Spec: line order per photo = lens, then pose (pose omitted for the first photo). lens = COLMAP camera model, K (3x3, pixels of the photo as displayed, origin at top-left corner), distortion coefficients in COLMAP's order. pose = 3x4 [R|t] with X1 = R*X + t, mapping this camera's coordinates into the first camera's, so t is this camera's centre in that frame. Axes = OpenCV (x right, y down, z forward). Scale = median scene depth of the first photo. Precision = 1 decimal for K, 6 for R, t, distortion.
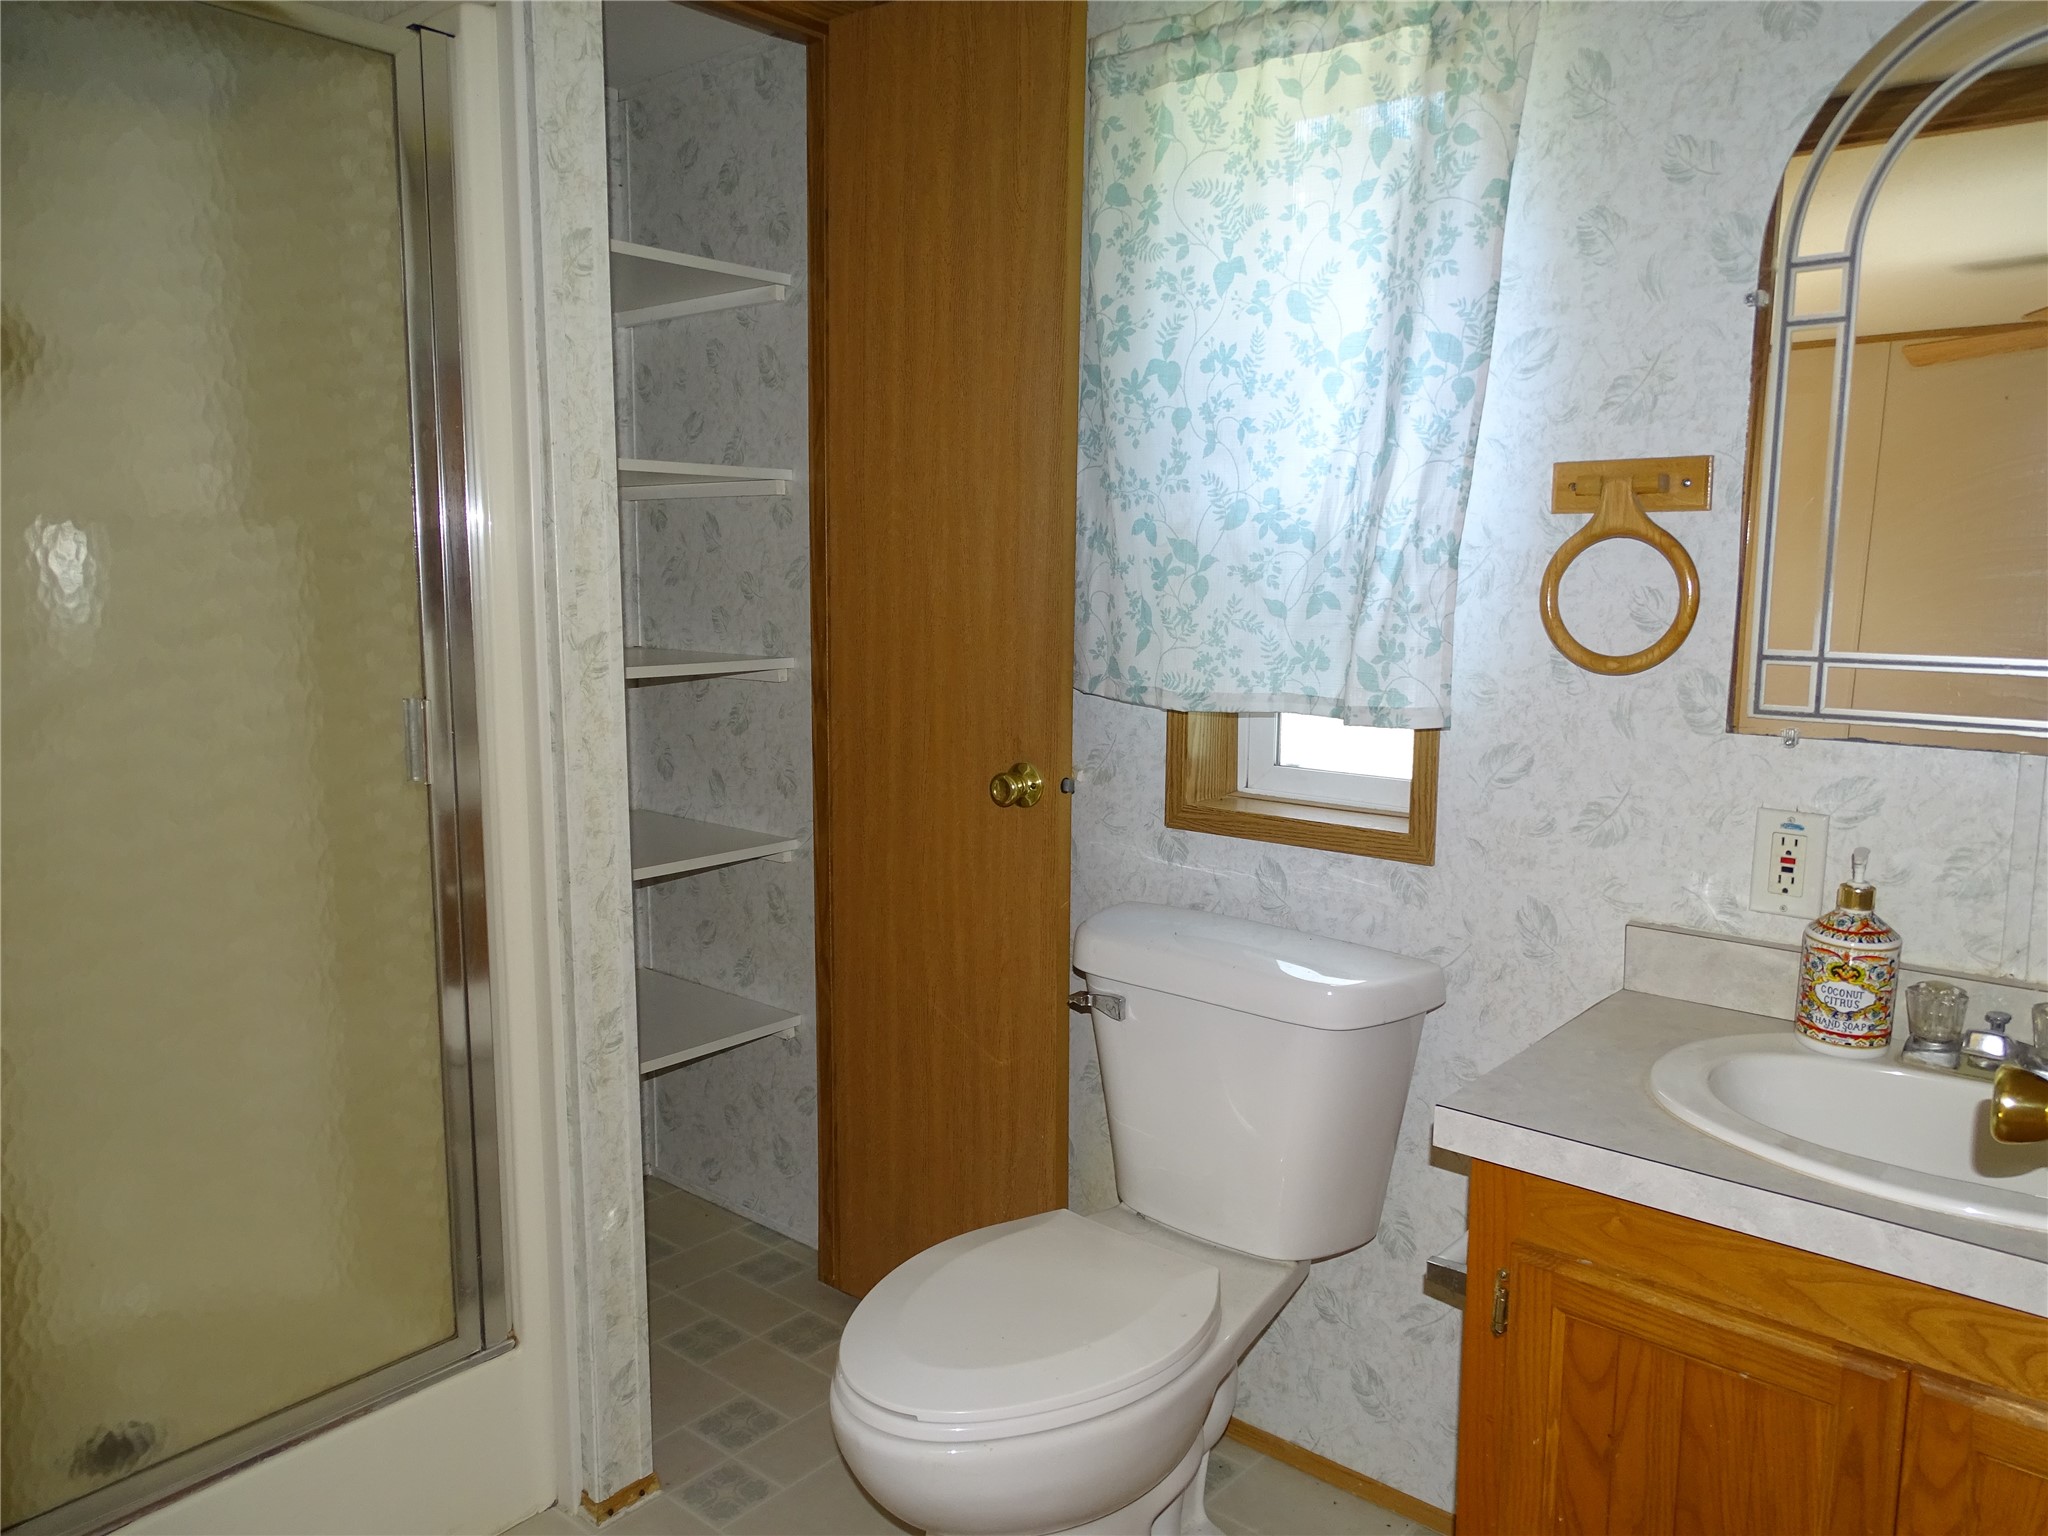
lens RADIAL K [[1525.8, 0, 1031.7], [0, 1525.8, 759.6], [0, 0, 1]] dist [0.067808, -0.005924]
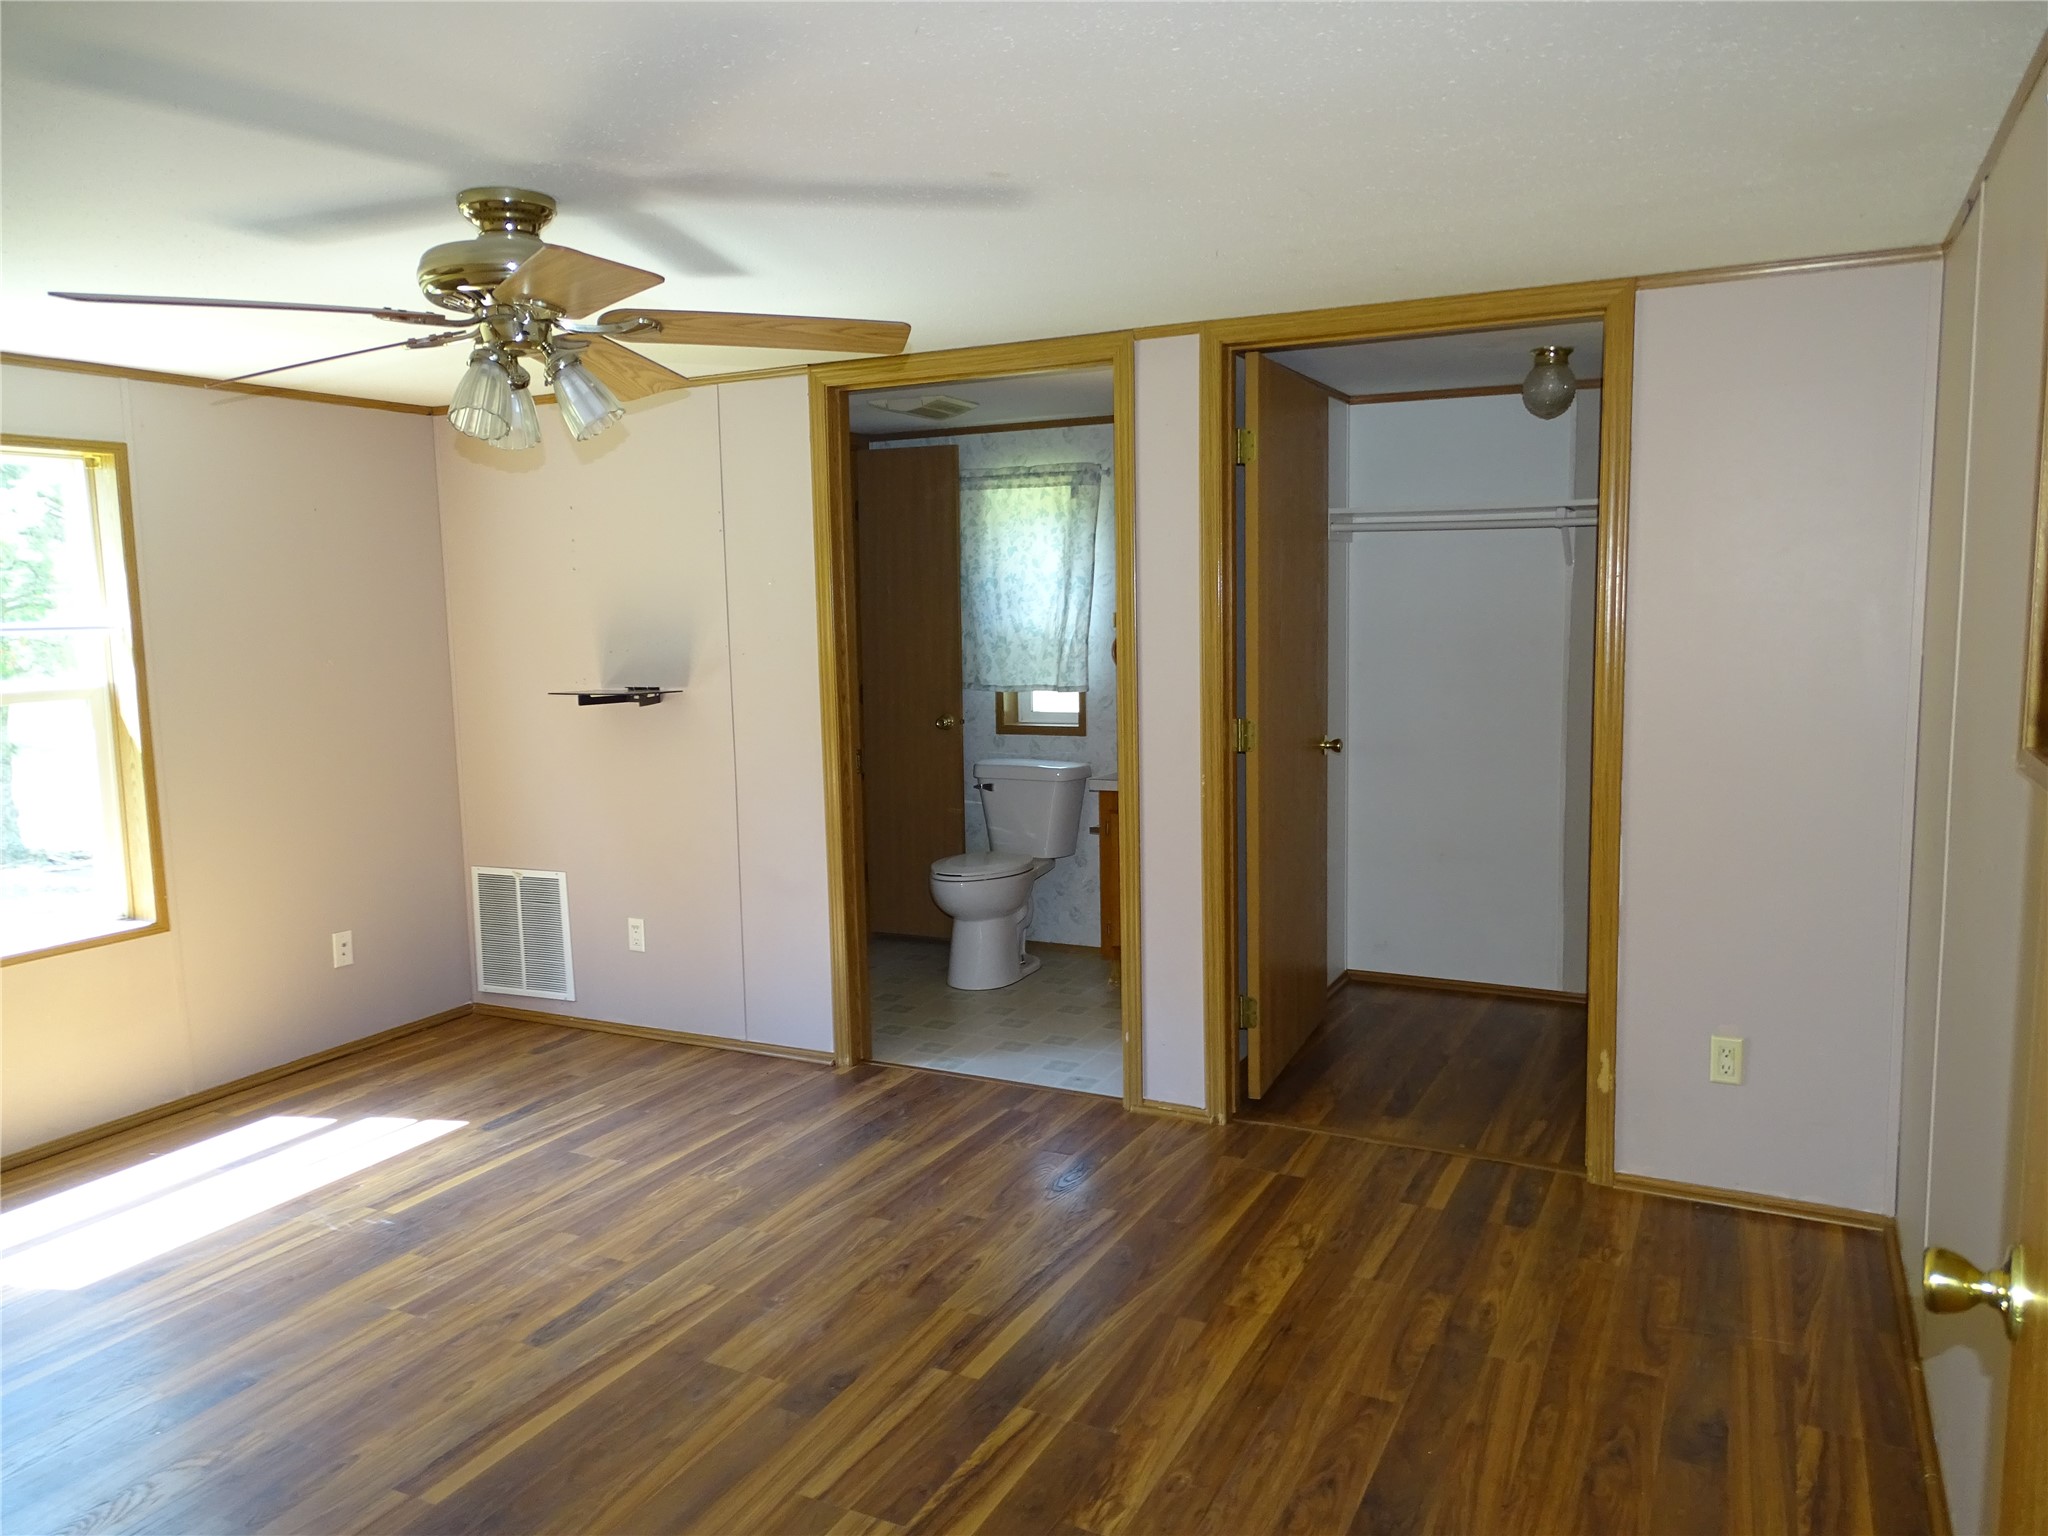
lens RADIAL K [[1525.8, 0, 1021.1], [0, 1525.8, 781.5], [0, 0, 1]] dist [0.067808, -0.005924]
pose [[0.974774, -0.048861, 0.217779, -0.549377], [0.053683, 0.998425, -0.016279, 0.200922], [-0.216641, 0.027560, 0.975862, -2.004992]]
